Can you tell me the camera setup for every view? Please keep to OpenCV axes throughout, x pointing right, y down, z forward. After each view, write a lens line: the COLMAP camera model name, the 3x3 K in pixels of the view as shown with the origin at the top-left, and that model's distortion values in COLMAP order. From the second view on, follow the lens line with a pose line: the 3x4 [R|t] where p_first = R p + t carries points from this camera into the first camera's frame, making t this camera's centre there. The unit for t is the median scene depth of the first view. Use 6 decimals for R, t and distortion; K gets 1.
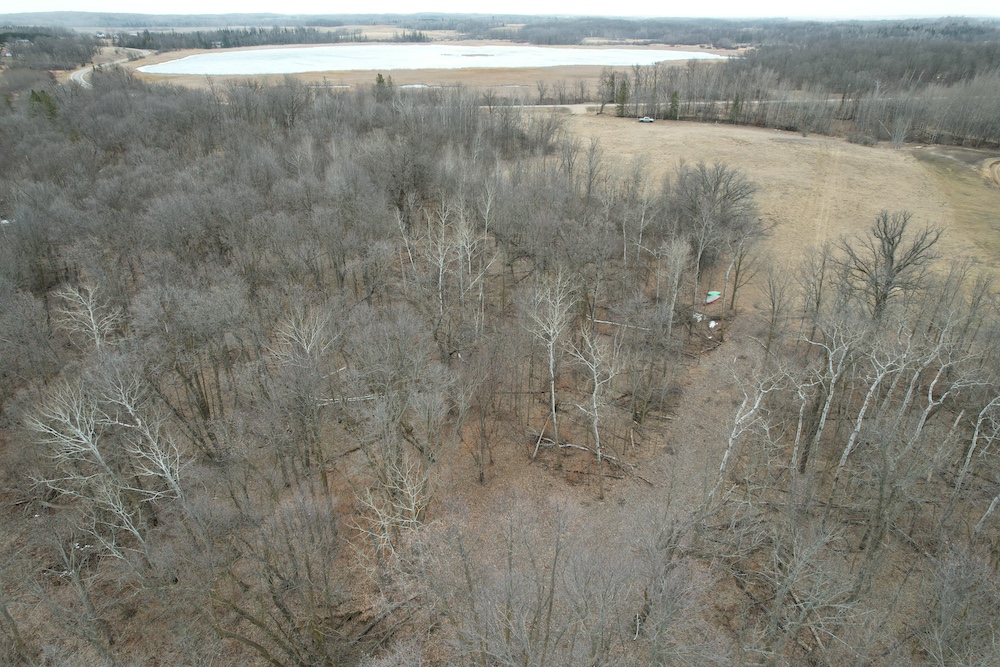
lens RADIAL K [[654.7, 0, 499.7], [0, 654.7, 334.5], [0, 0, 1]] dist [-0.011871, 0.010618]
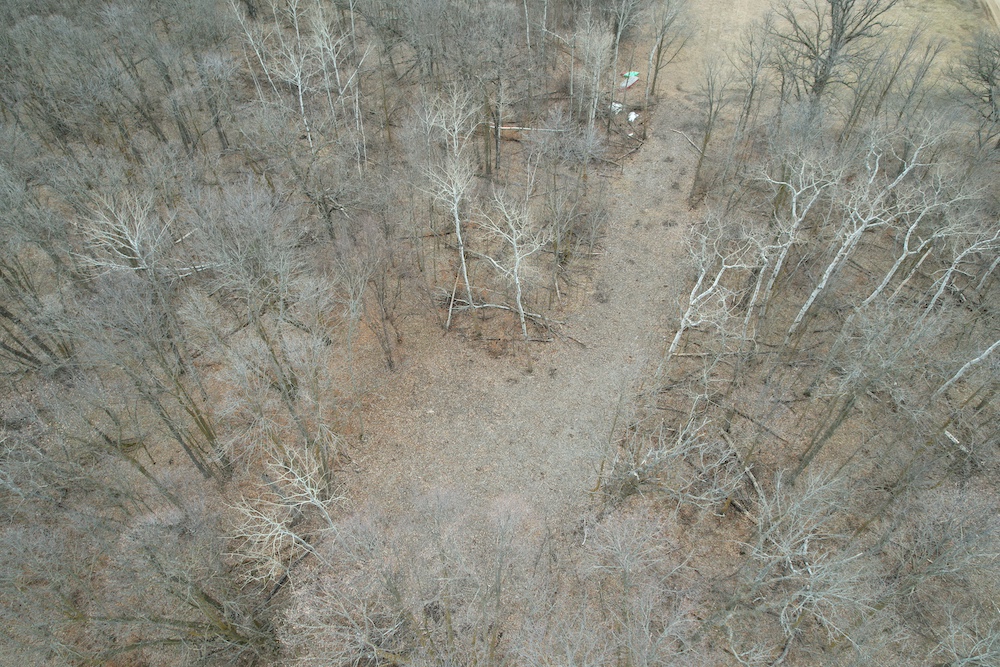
lens RADIAL K [[654.7, 0, 500.7], [0, 654.7, 332.4], [0, 0, 1]] dist [-0.011871, 0.010618]
pose [[0.983742, -0.131226, 0.122607, 0.013263], [0.080270, 0.931997, 0.353466, -0.095918], [-0.160653, -0.337878, 0.927378, 0.176282]]
